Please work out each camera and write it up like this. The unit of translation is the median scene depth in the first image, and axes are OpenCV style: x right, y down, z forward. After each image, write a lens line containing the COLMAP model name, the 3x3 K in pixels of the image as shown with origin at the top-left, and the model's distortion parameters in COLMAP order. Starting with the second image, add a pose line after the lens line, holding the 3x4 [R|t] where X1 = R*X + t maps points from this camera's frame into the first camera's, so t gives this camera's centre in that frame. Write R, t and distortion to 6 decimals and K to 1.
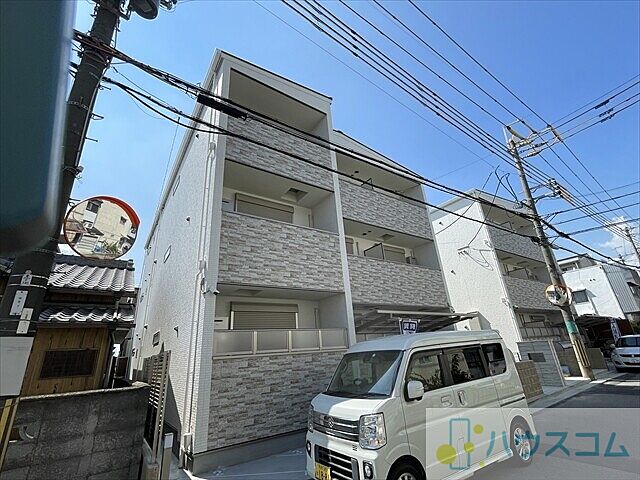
lens RADIAL K [[293.3, 0, 316.0], [0, 293.3, 239.0], [0, 0, 1]] dist [0.000496, 0.000084]
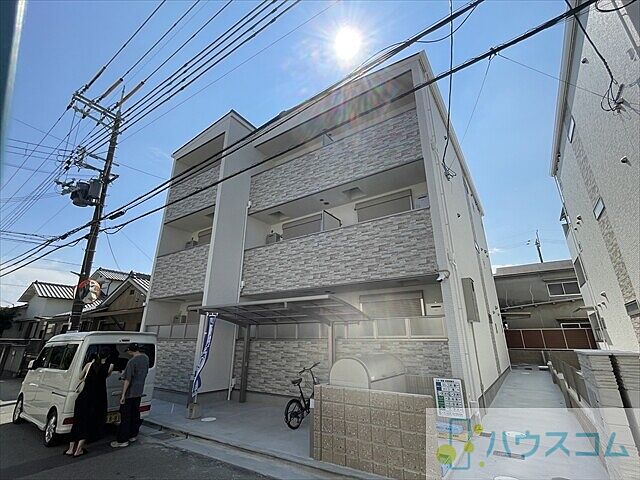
lens RADIAL K [[293.3, 0, 316.0], [0, 293.3, 239.0], [0, 0, 1]] dist [0.000496, 0.000084]
pose [[0.358857, -0.245375, -0.900563, 1.300893], [0.316720, 0.939596, -0.129803, 0.261206], [0.878015, -0.238645, 0.414895, 0.899817]]
